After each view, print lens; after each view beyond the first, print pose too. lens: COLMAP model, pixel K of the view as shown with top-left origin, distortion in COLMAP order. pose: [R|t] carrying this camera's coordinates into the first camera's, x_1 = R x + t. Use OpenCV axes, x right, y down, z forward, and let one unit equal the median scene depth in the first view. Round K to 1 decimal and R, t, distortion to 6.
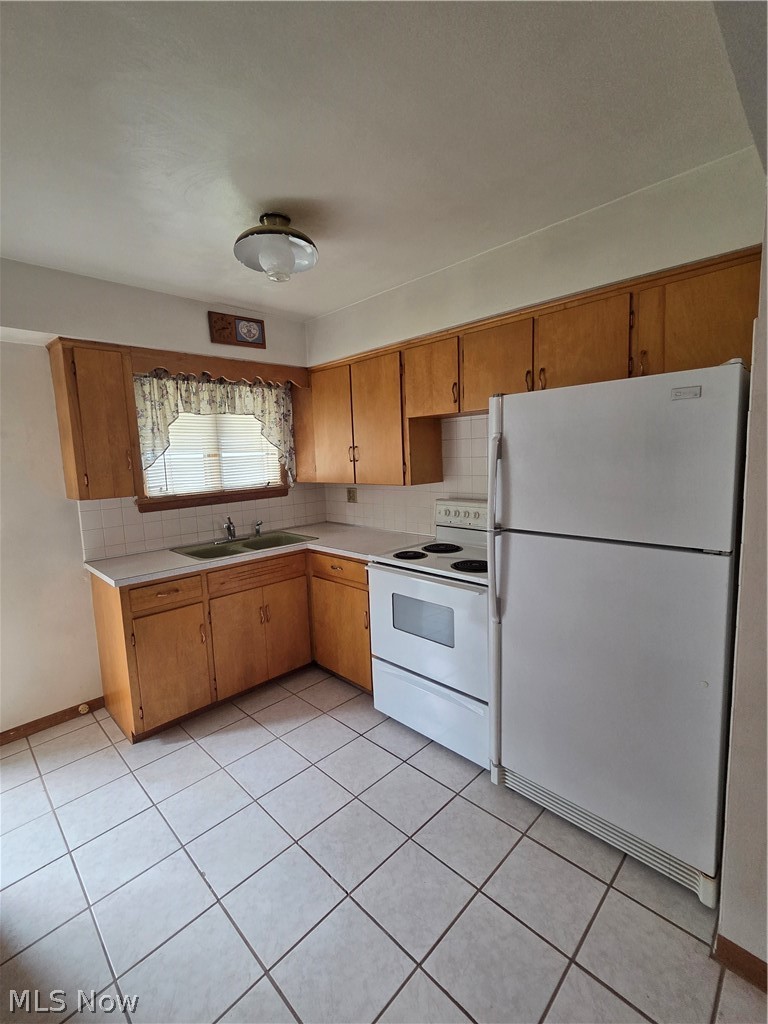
lens RADIAL K [[447.8, 0, 384.0], [0, 447.8, 512.0], [0, 0, 1]] dist [0.000081, 0.000004]
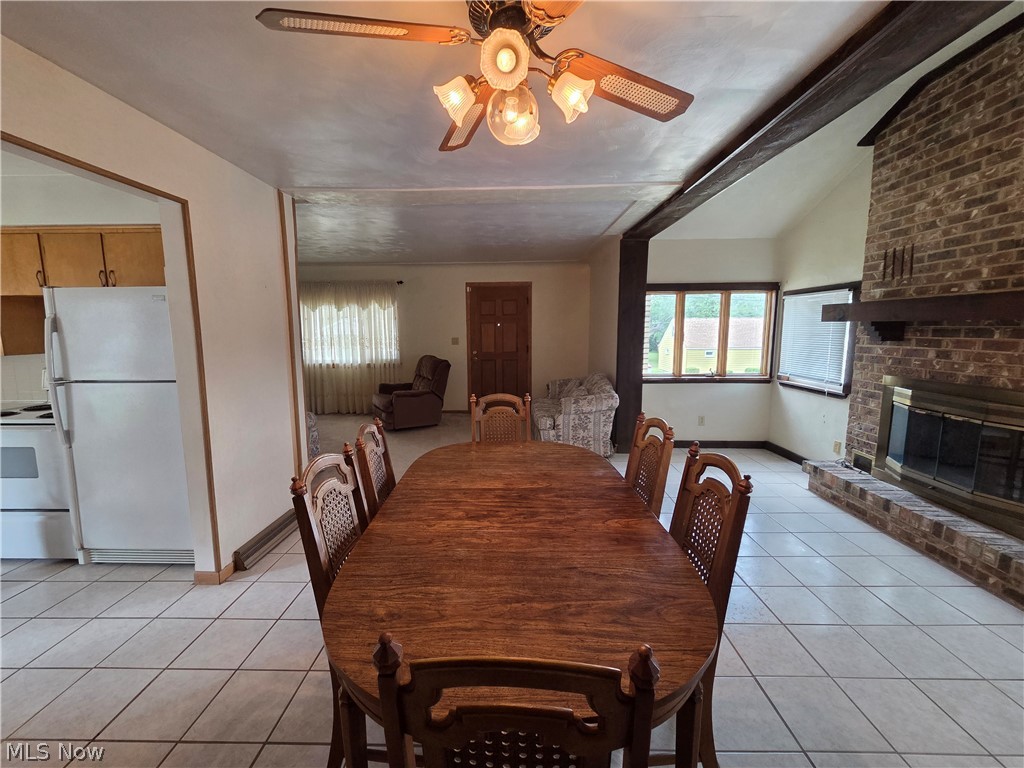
lens RADIAL K [[419.3, 0, 512.0], [0, 419.3, 384.0], [0, 0, 1]] dist [-0.001690, -0.000269]
pose [[0.716228, -0.064538, 0.694876, 0.341702], [0.070185, 0.997328, 0.020286, 0.113332], [-0.694328, 0.034241, 0.718844, -0.902912]]
